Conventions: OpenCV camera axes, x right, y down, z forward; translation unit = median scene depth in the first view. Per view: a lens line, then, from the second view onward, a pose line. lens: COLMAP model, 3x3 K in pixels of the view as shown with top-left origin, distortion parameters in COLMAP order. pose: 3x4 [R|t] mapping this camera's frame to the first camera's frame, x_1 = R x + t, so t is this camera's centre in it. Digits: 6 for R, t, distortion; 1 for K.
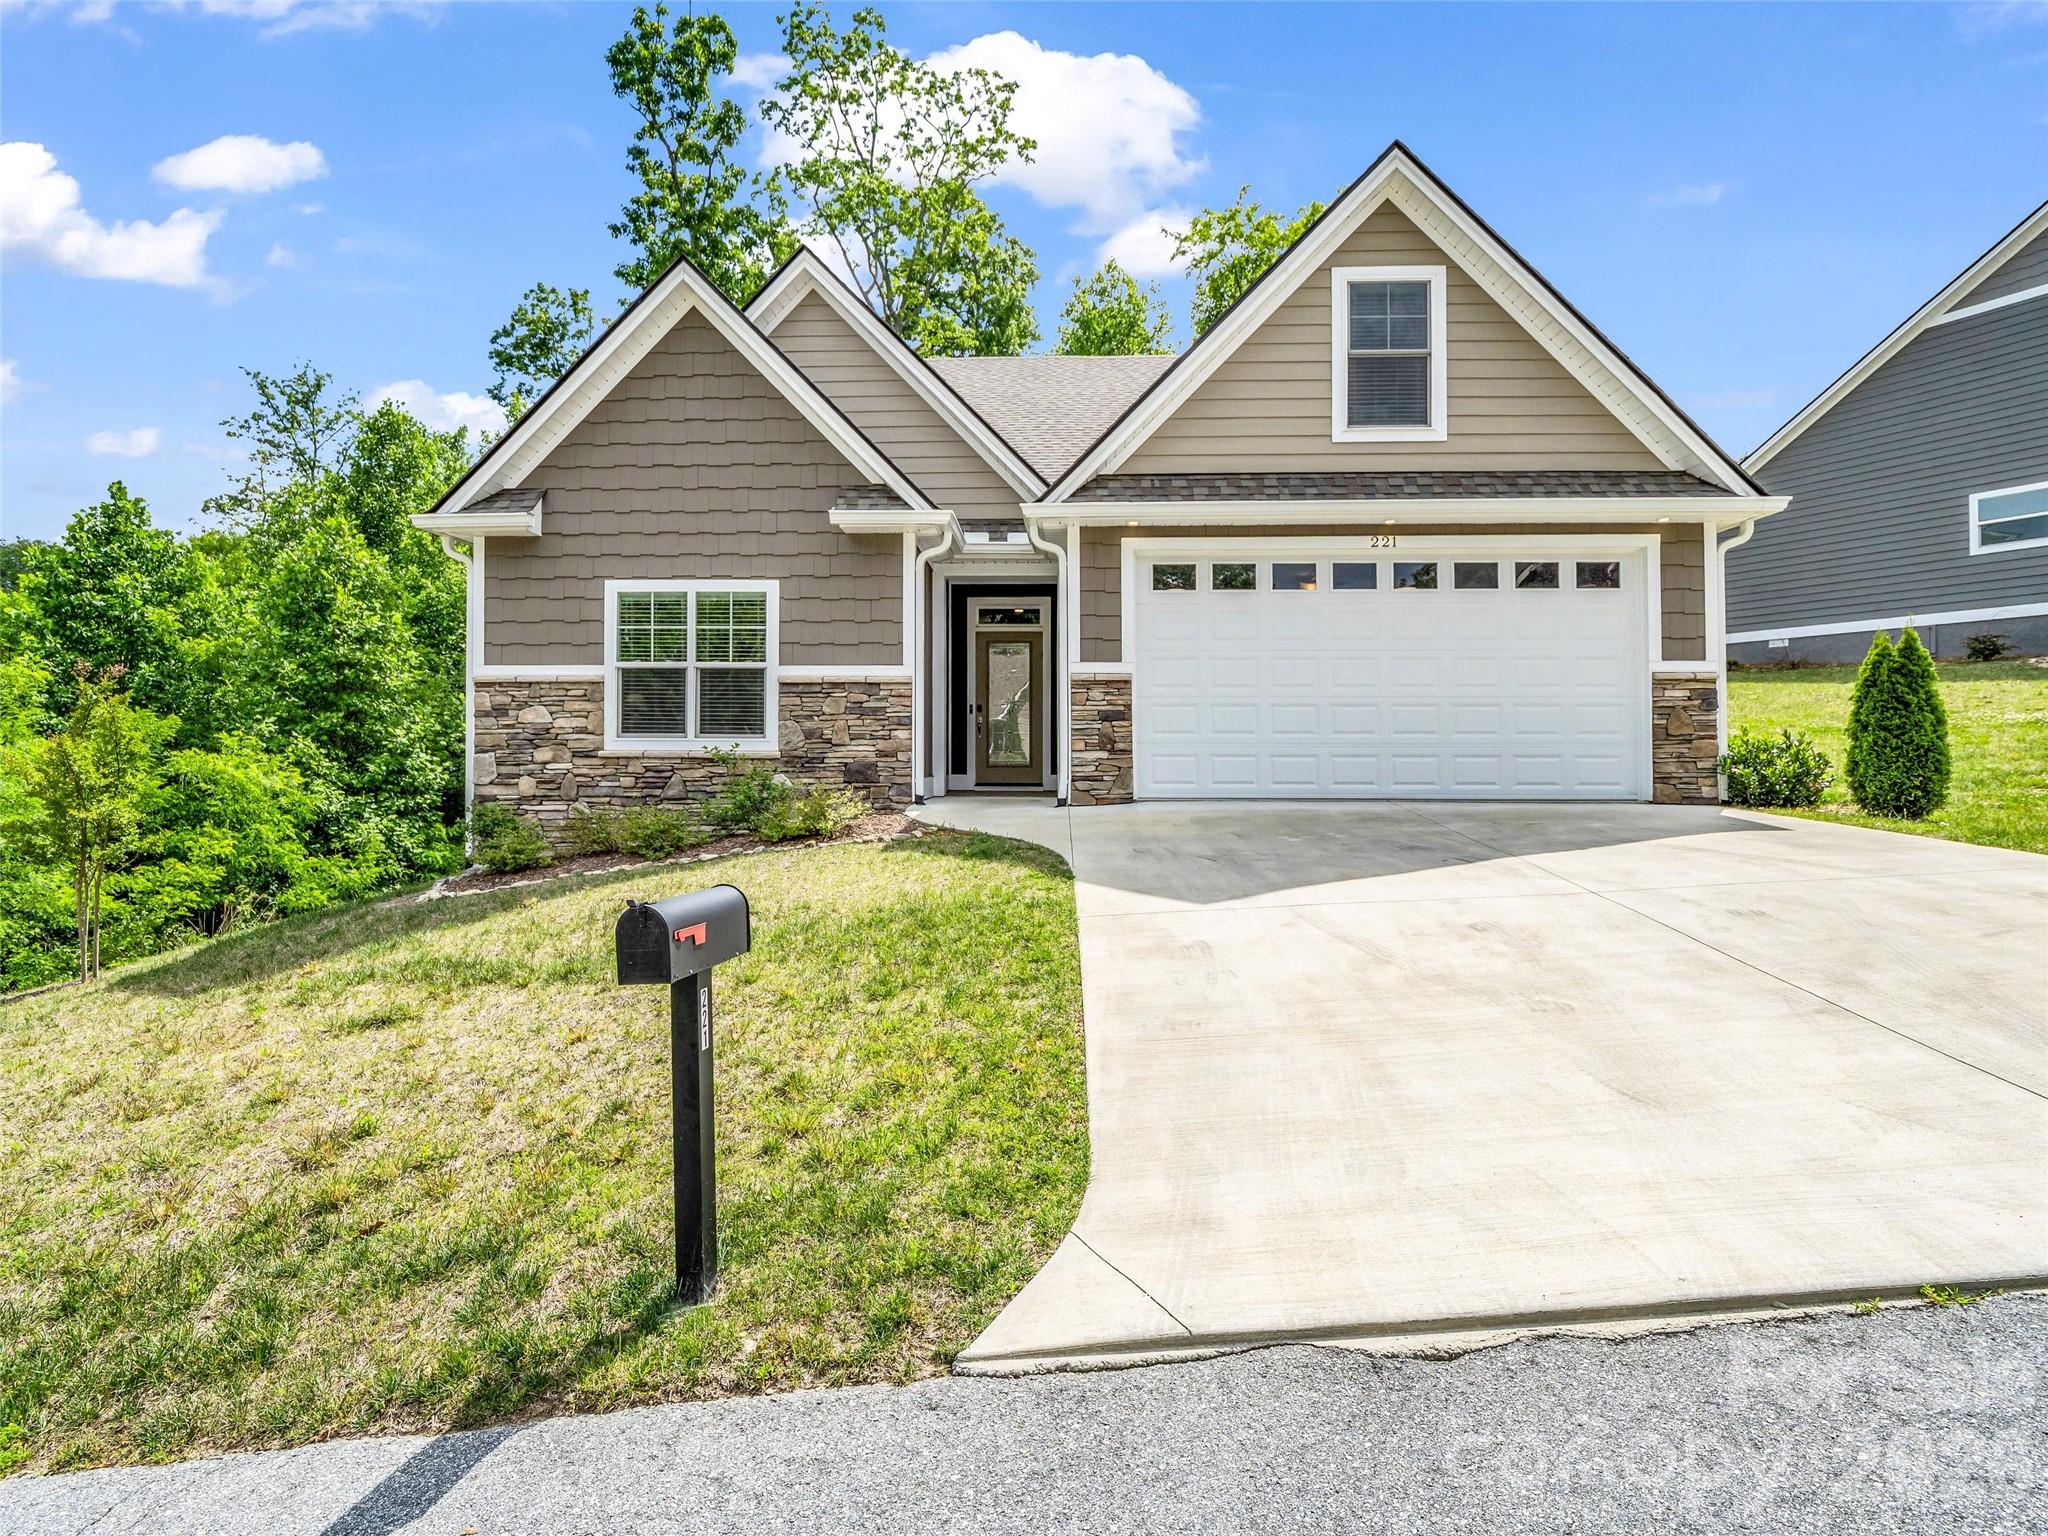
lens RADIAL K [[1016.8, 0, 1033.2], [0, 1016.8, 758.3], [0, 0, 1]] dist [-0.004163, -0.001211]
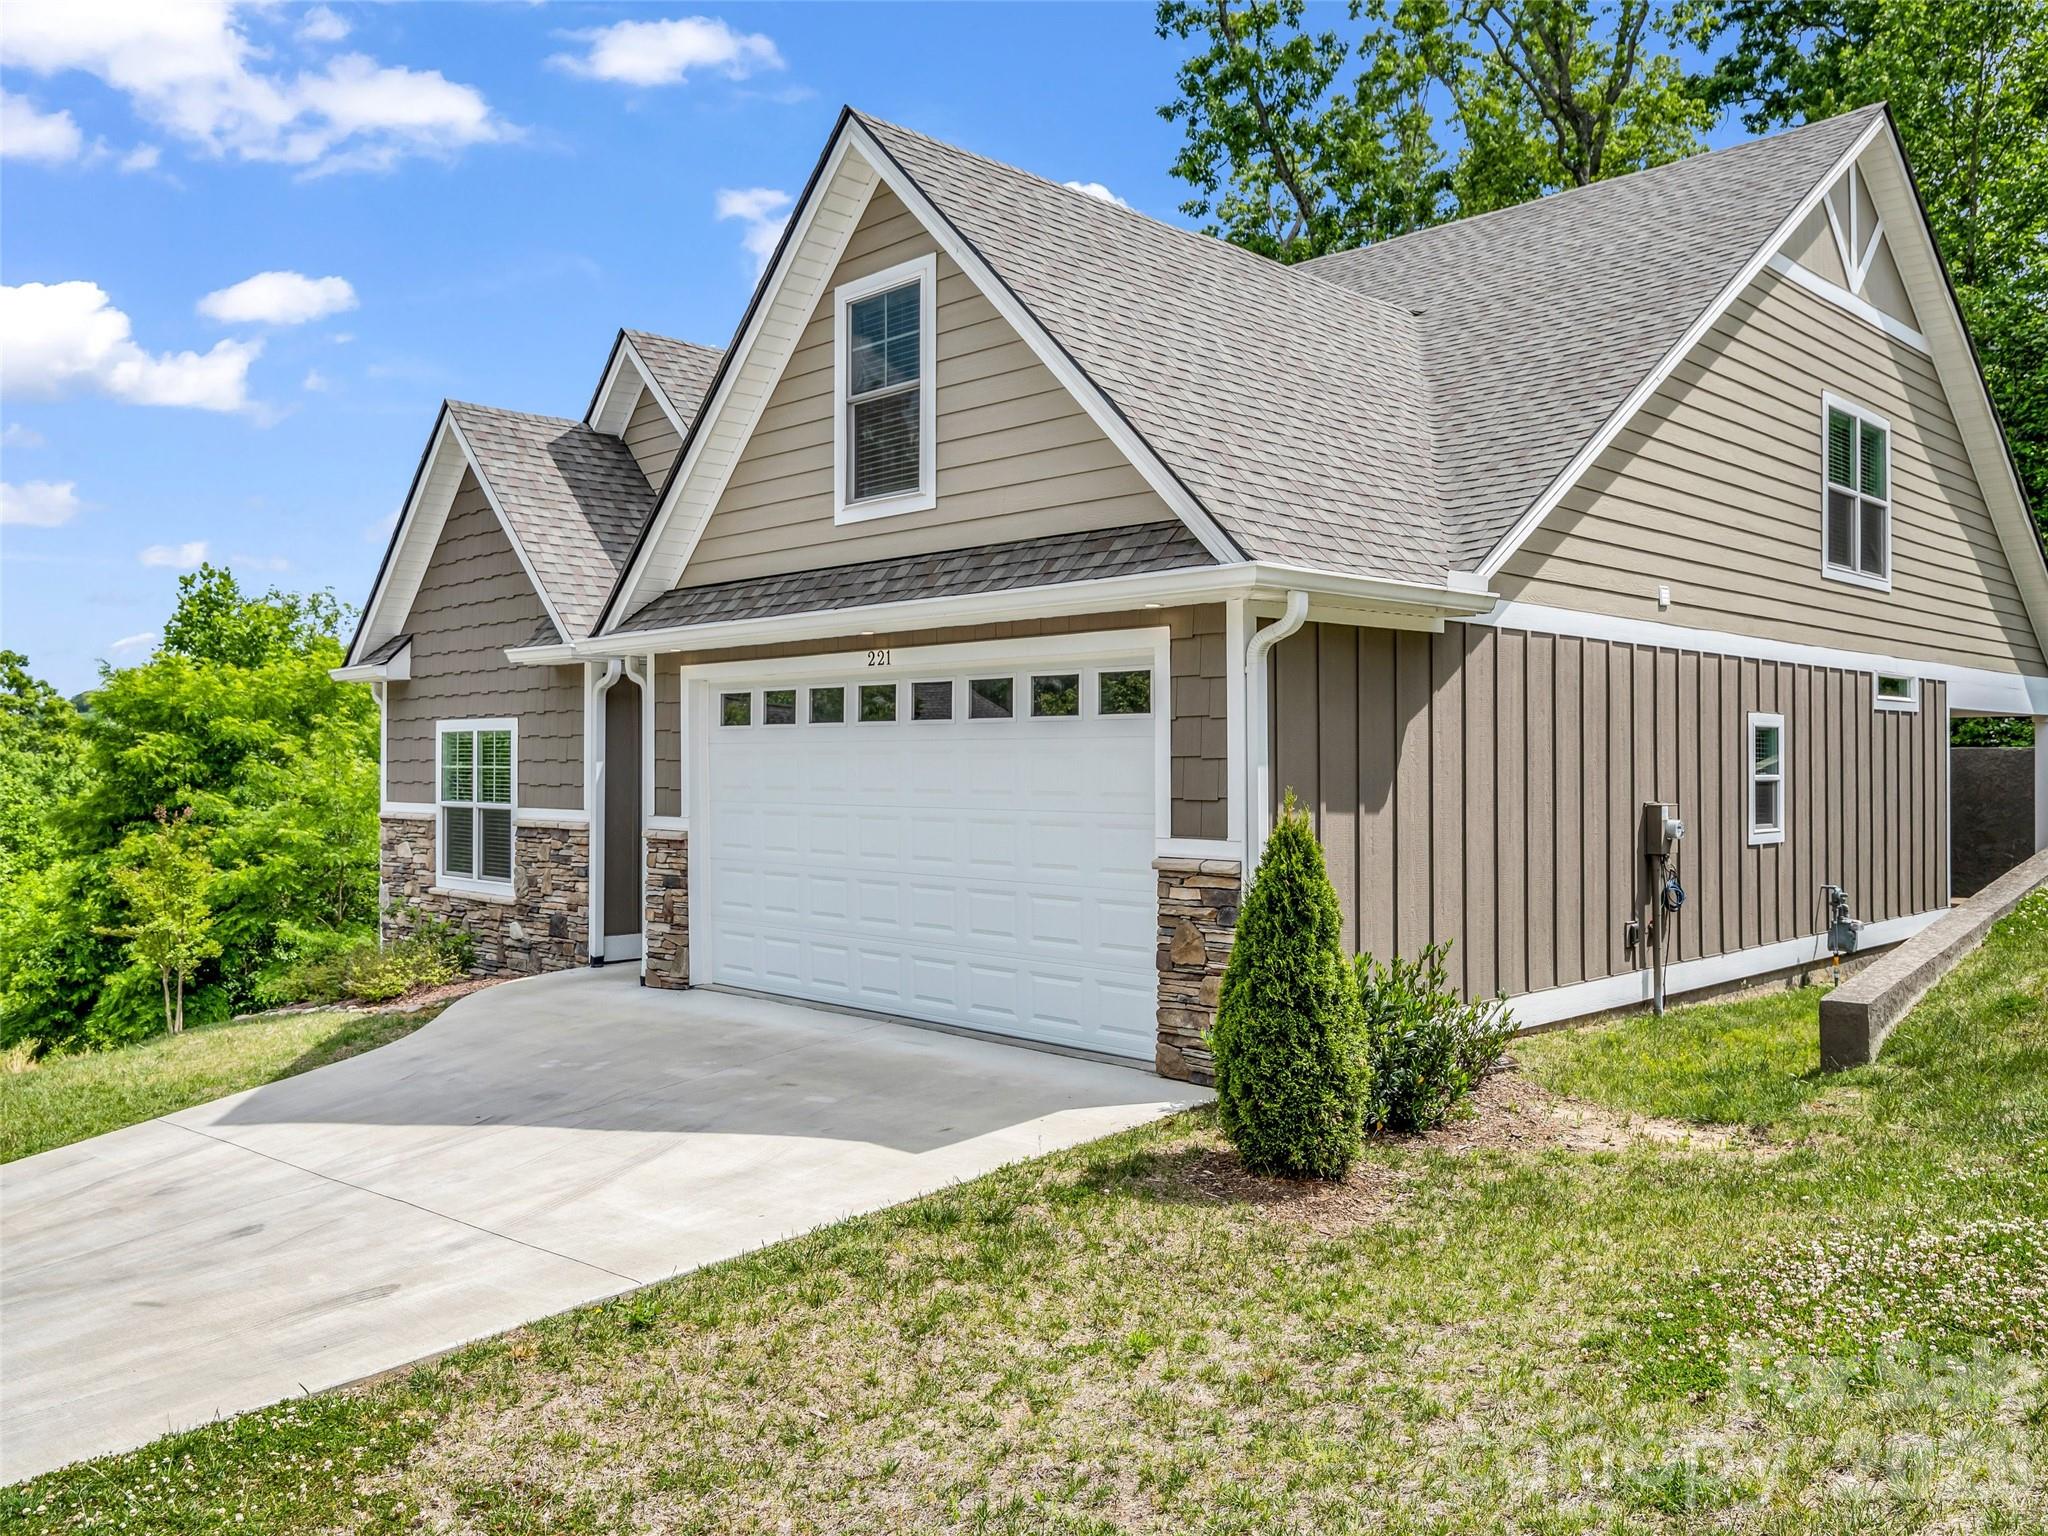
lens RADIAL K [[1596.9, 0, 1014.9], [0, 1596.9, 773.0], [0, 0, 1]] dist [-0.016321, -0.003530]
pose [[0.726142, 0.001421, -0.687543, 1.118293], [0.000207, 0.999997, 0.002285, -0.127542], [0.687544, -0.001802, 0.726140, 0.236888]]
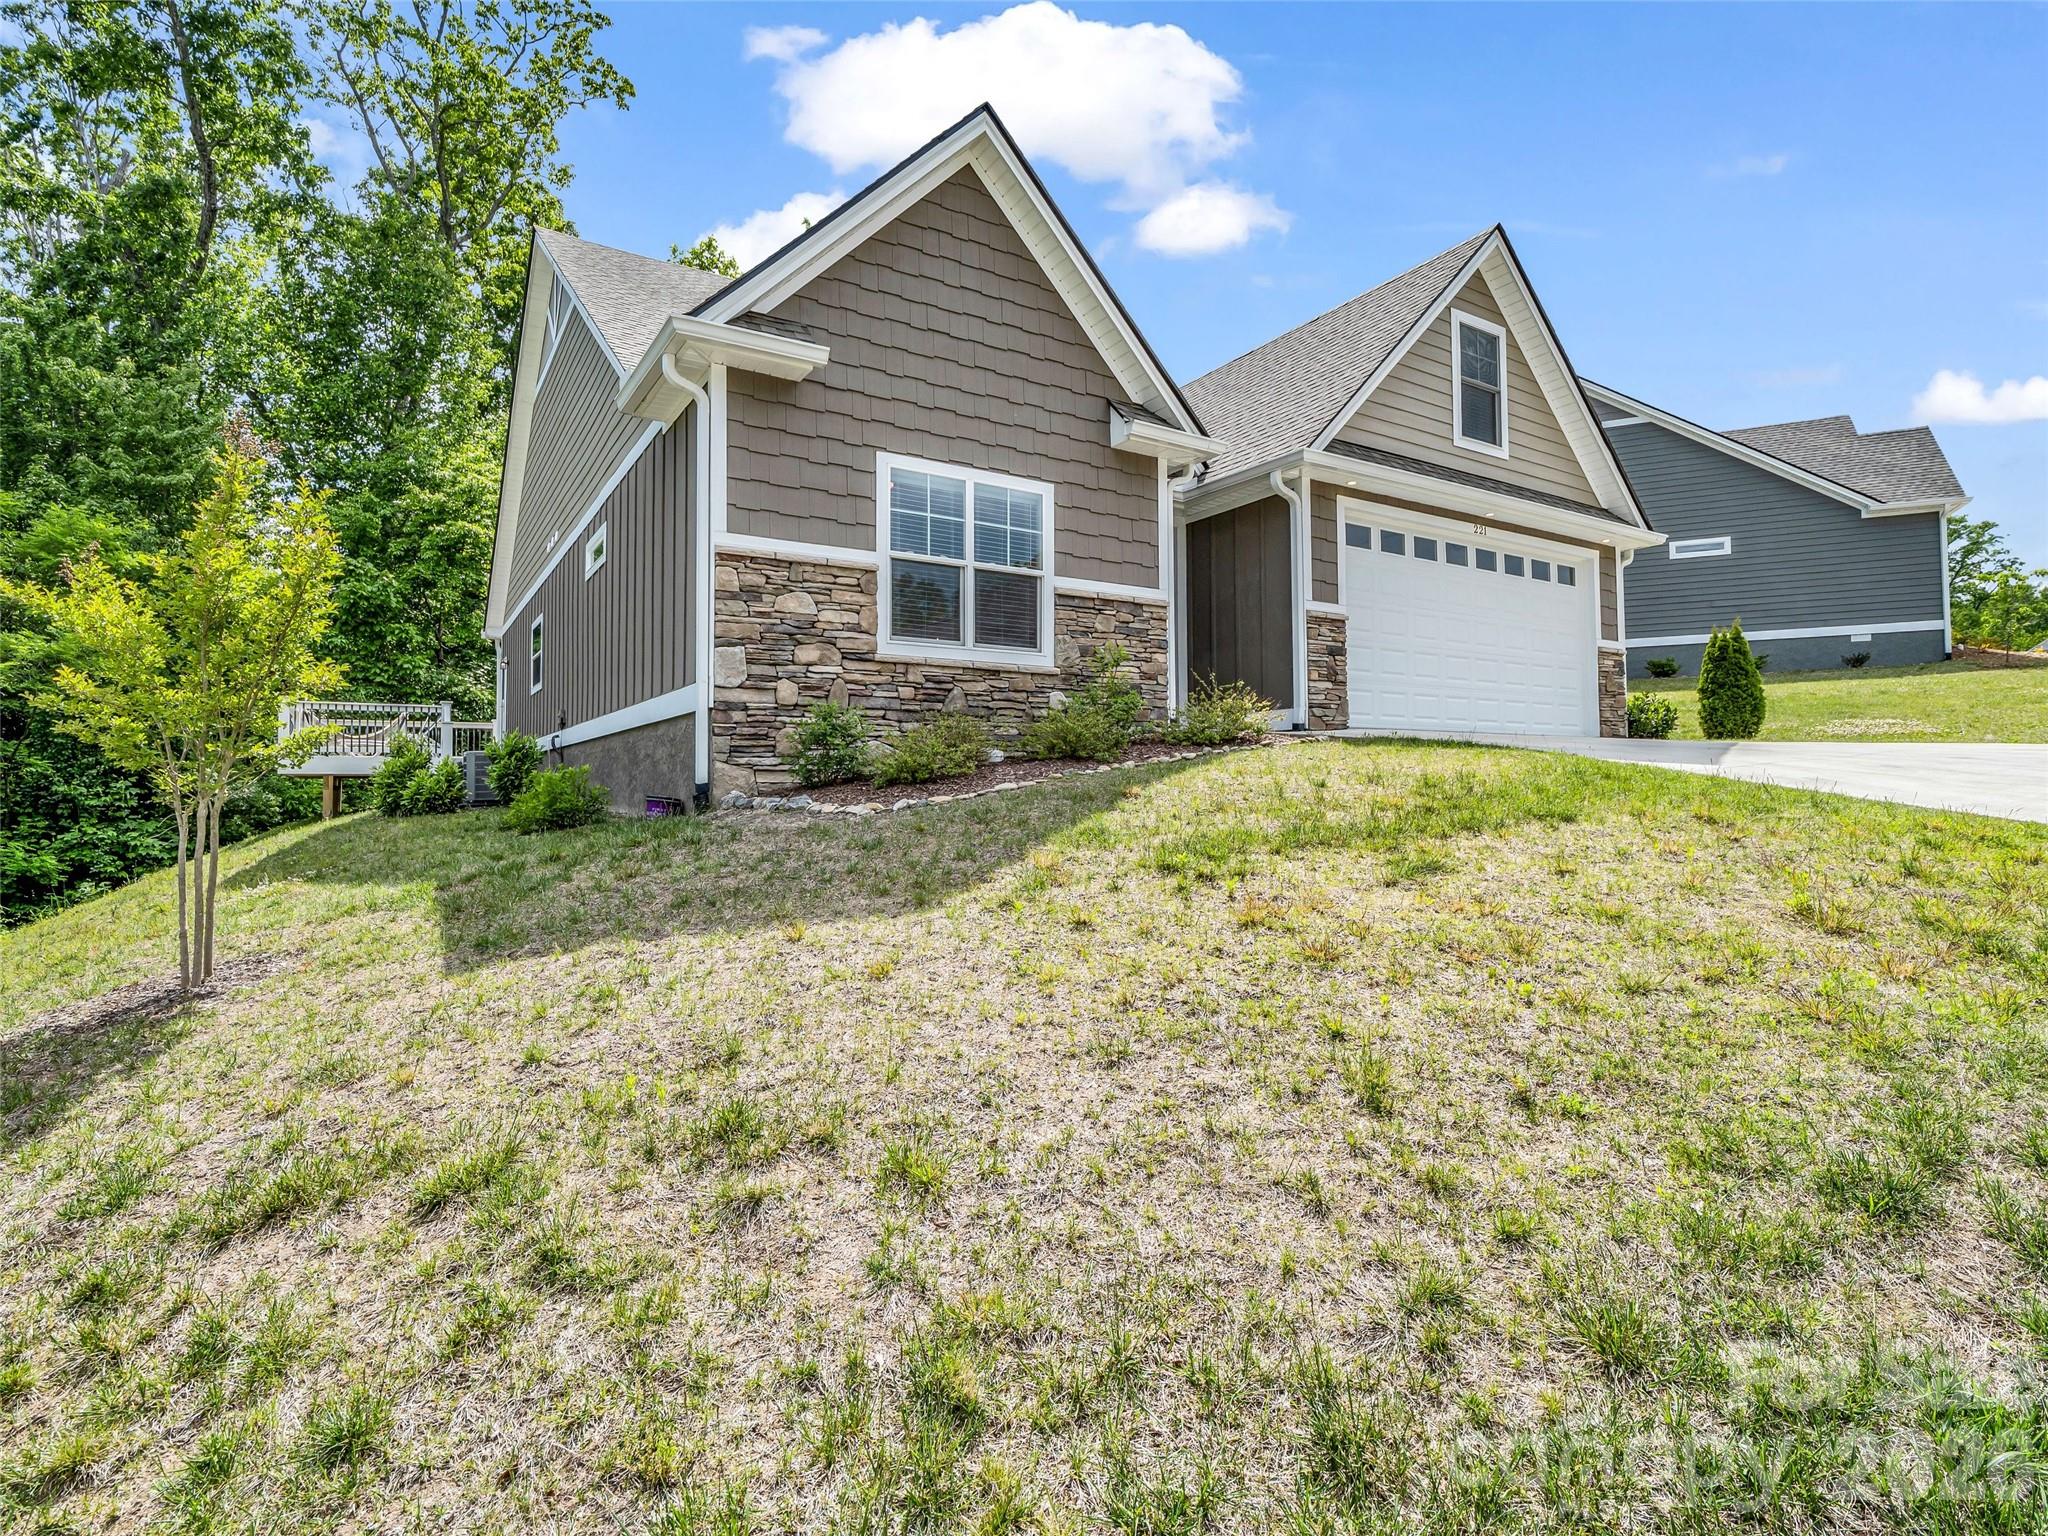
lens RADIAL K [[1016.8, 0, 1025.7], [0, 1016.8, 753.5], [0, 0, 1]] dist [-0.004163, -0.001211]
pose [[0.832350, 0.015392, 0.554036, -0.787176], [0.002366, 0.999507, -0.031321, 0.100788], [-0.554245, 0.027381, 0.831903, 0.246453]]
